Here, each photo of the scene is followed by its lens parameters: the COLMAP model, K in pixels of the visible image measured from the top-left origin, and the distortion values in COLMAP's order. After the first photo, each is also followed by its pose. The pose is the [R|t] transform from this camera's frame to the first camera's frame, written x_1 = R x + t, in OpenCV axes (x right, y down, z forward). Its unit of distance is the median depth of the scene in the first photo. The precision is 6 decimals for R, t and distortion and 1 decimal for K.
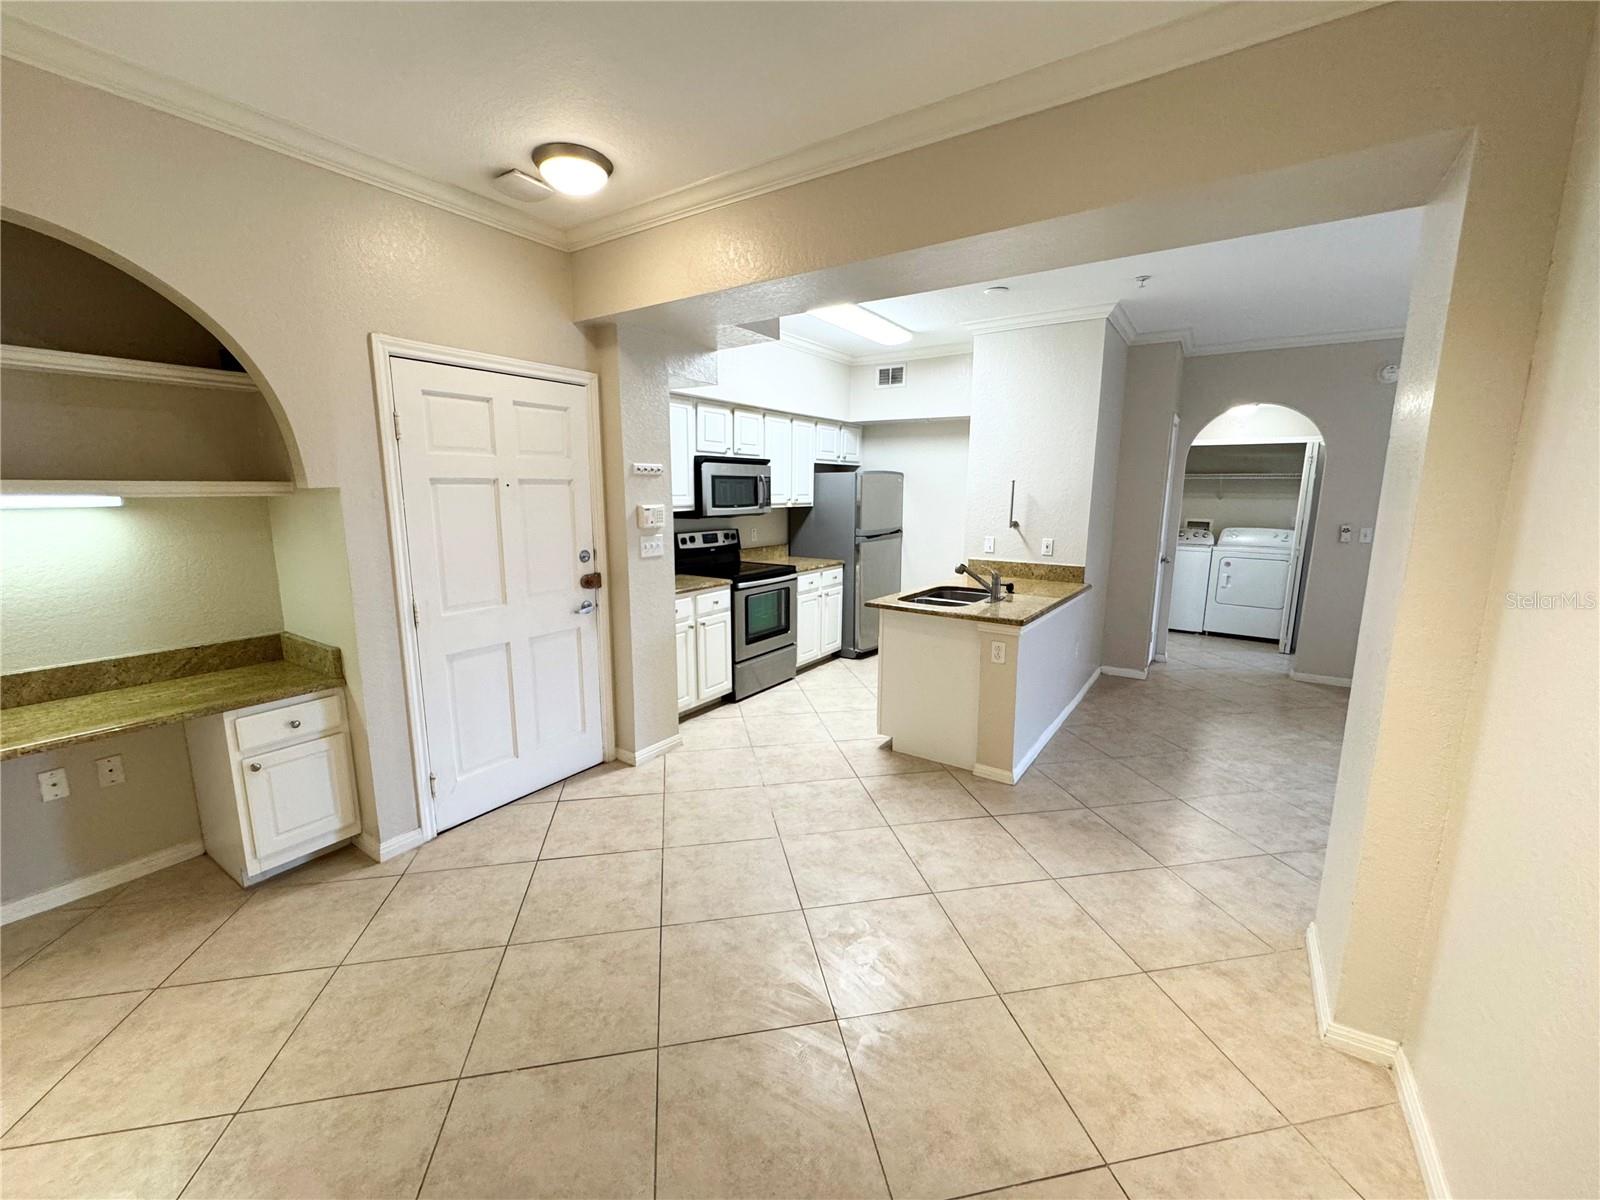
lens RADIAL K [[641.9, 0, 797.0], [0, 641.9, 598.4], [0, 0, 1]] dist [-0.002815, 0.000575]
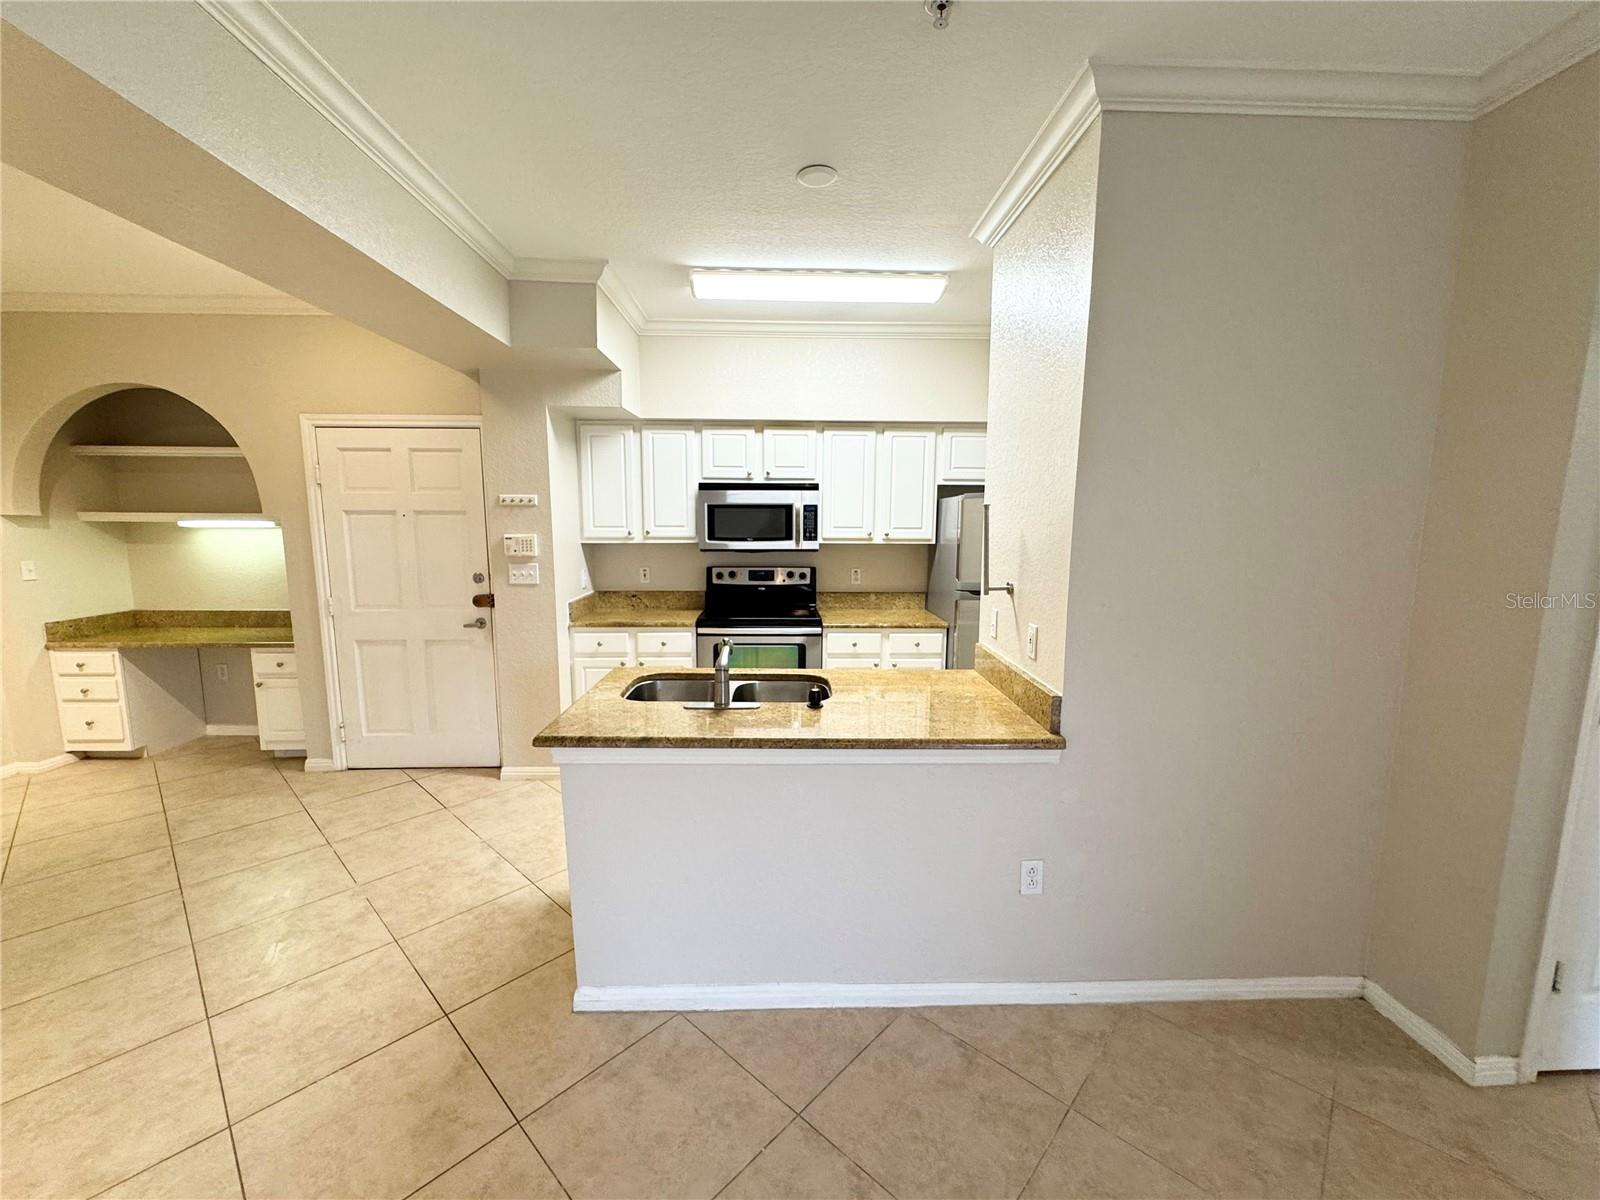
lens RADIAL K [[641.9, 0, 797.0], [0, 641.9, 598.4], [0, 0, 1]] dist [-0.002815, 0.000575]
pose [[0.590800, 0.100913, -0.800483, 0.905217], [-0.139681, 0.989959, 0.021708, -0.132664], [0.794635, 0.098987, 0.598963, 0.772330]]
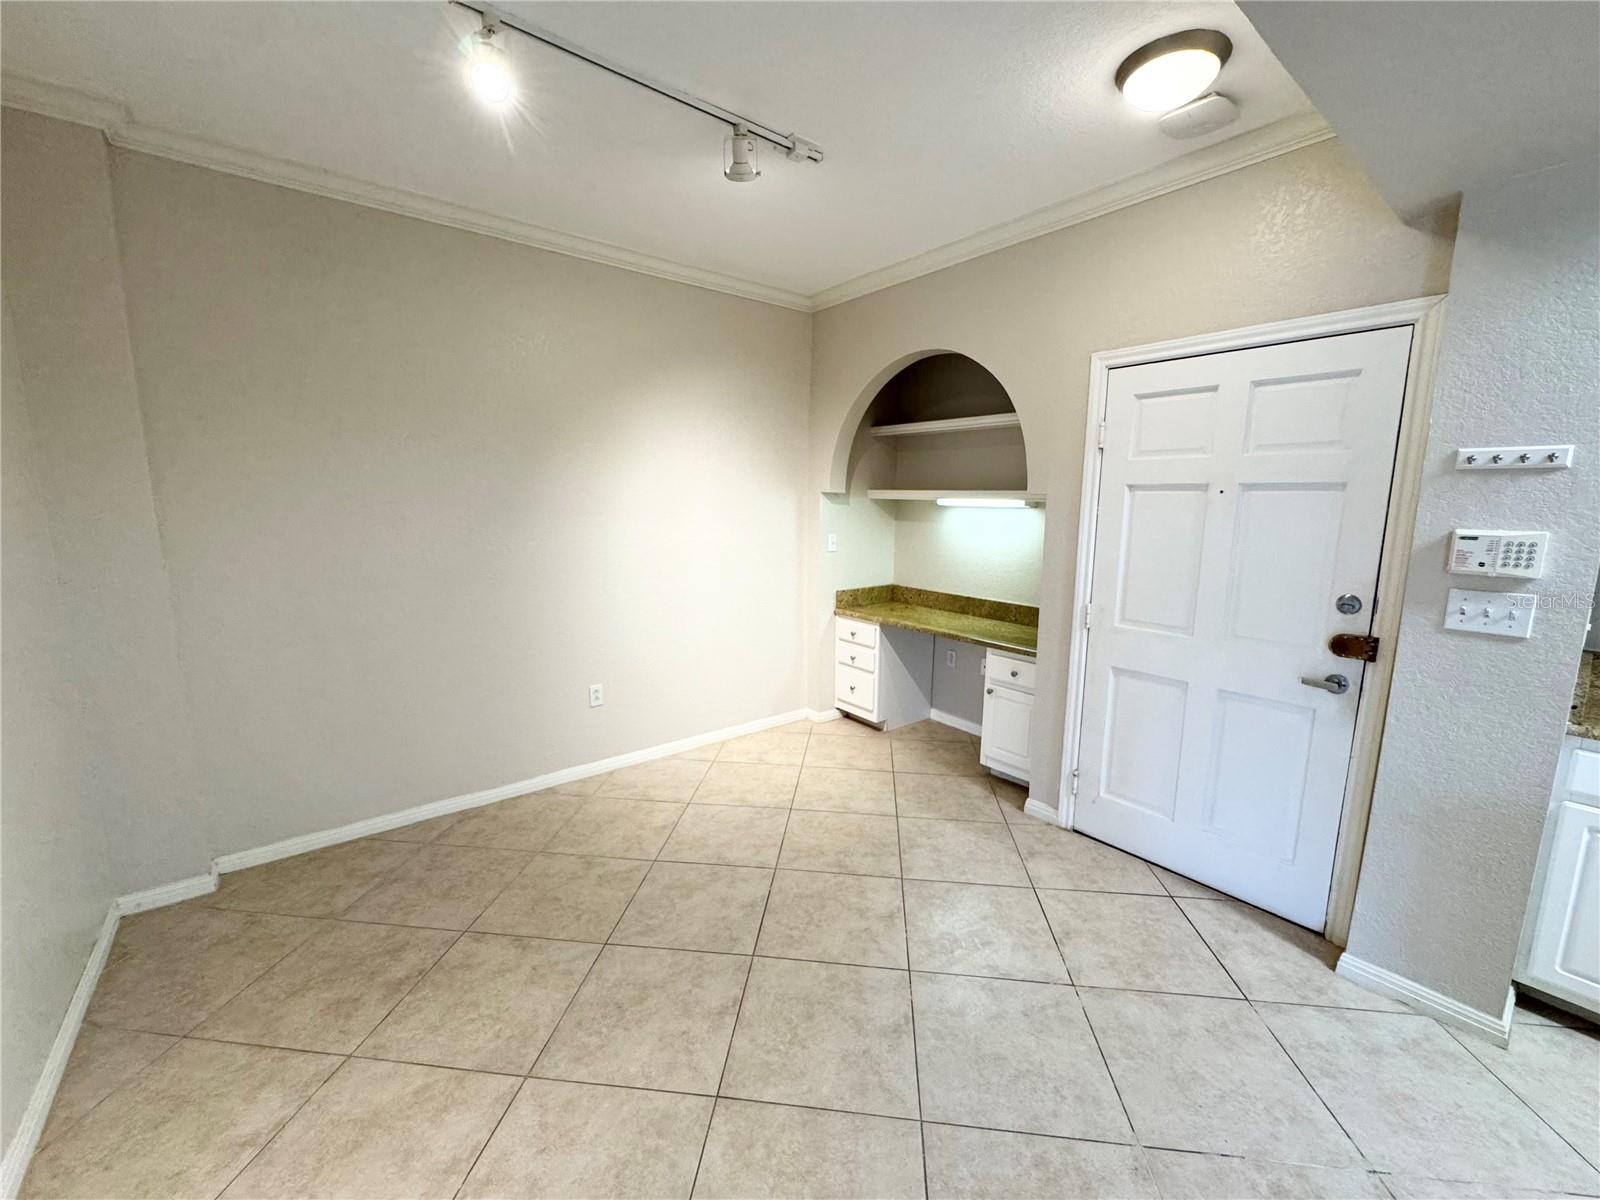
lens RADIAL K [[642.4, 0, 796.5], [0, 642.4, 597.8], [0, 0, 1]] dist [-0.003602, -0.000034]
pose [[-0.299285, 0.143947, -0.943243, 0.419027], [-0.172651, 0.964067, 0.201906, -0.105173], [0.938414, 0.223280, -0.263678, 0.656834]]
